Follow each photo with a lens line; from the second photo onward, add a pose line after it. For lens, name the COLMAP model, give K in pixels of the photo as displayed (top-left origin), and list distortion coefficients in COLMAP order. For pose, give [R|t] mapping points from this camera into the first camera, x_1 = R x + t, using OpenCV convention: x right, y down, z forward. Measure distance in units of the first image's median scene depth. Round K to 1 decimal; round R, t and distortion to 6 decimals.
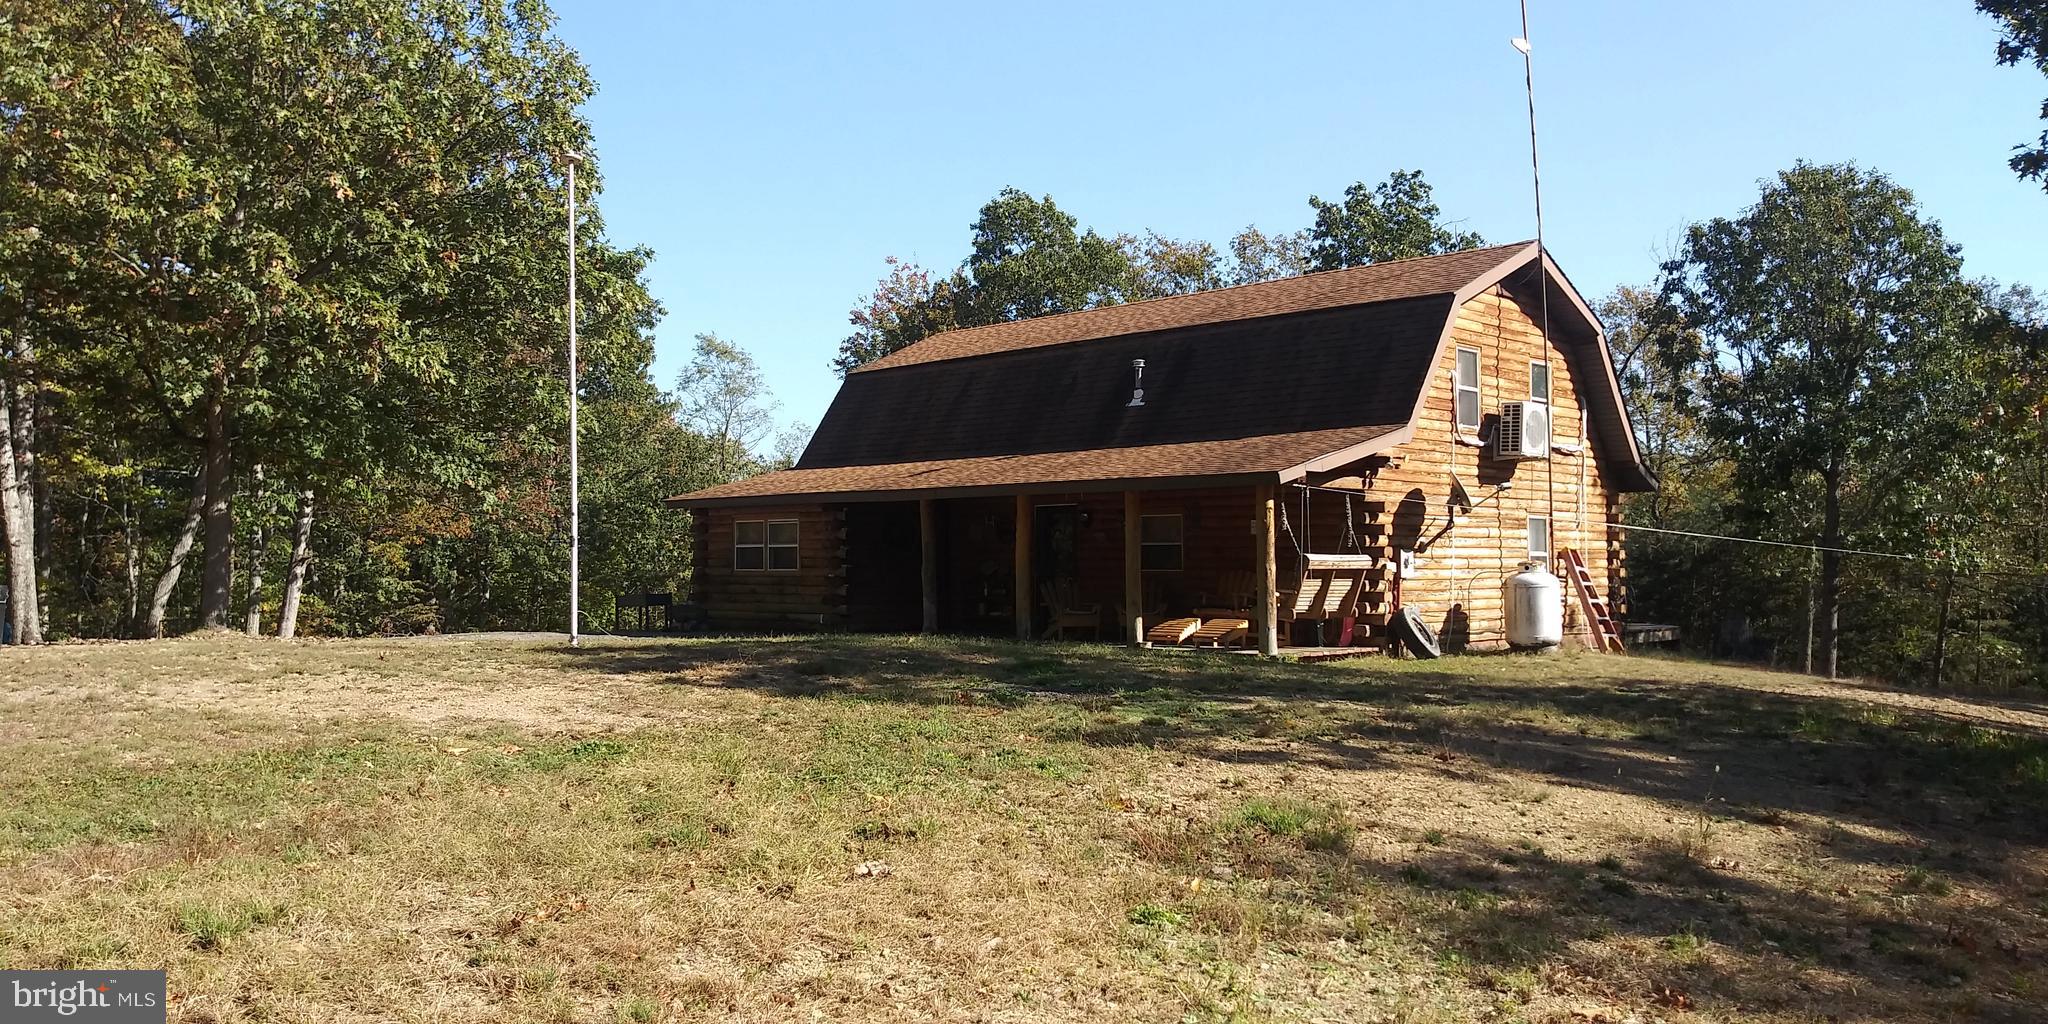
lens RADIAL K [[1521.5, 0, 1024.0], [0, 1521.5, 512.0], [0, 0, 1]] dist [-0.043723, 0.003779]
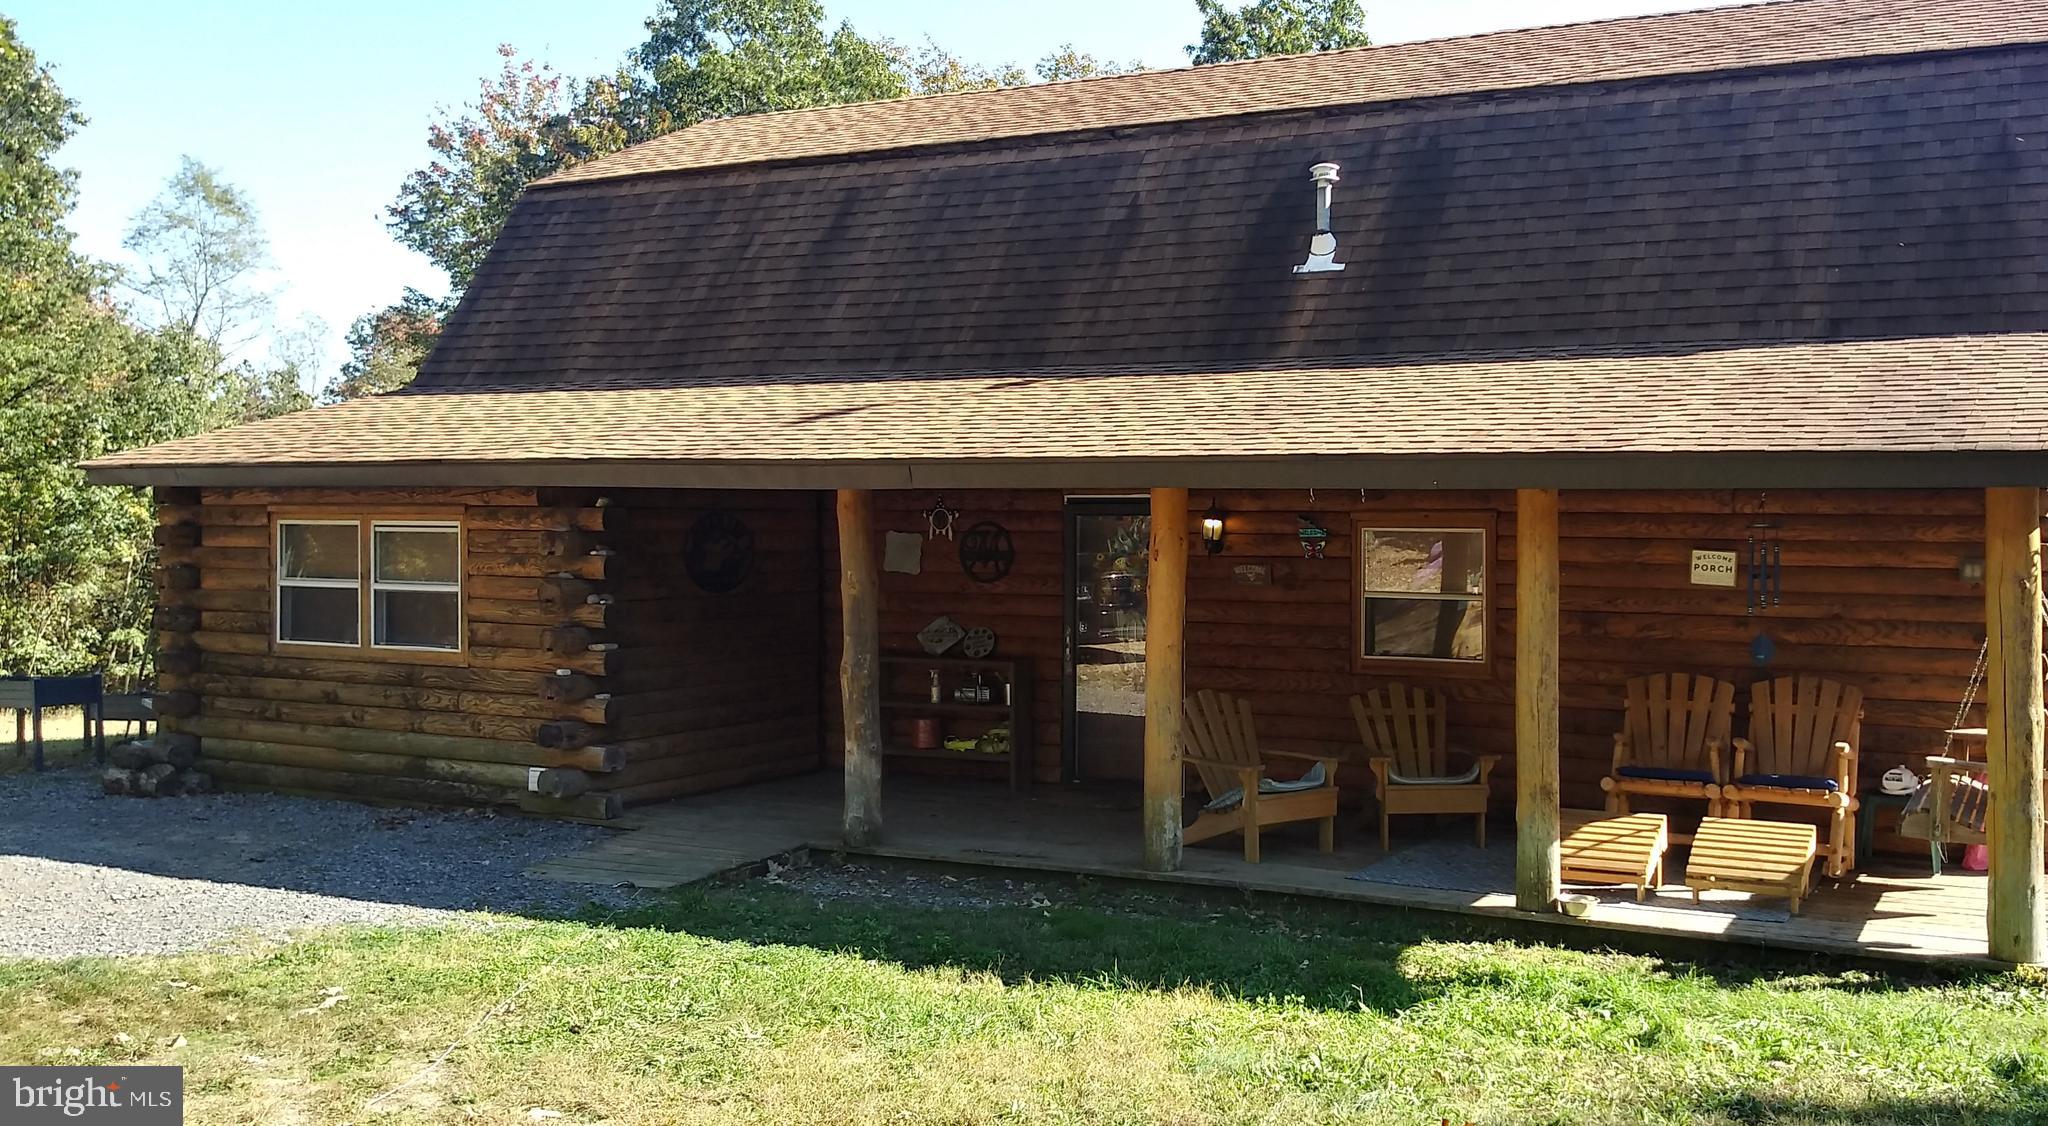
lens RADIAL K [[1801.4, 0, 1210.2], [0, 1801.4, 560.0], [0, 0, 1]] dist [0.069565, -0.212637]
pose [[0.947226, -0.001661, 0.320562, -0.112100], [-0.017578, 0.998213, 0.057113, -0.015487], [-0.320084, -0.059734, 0.945504, 0.481211]]
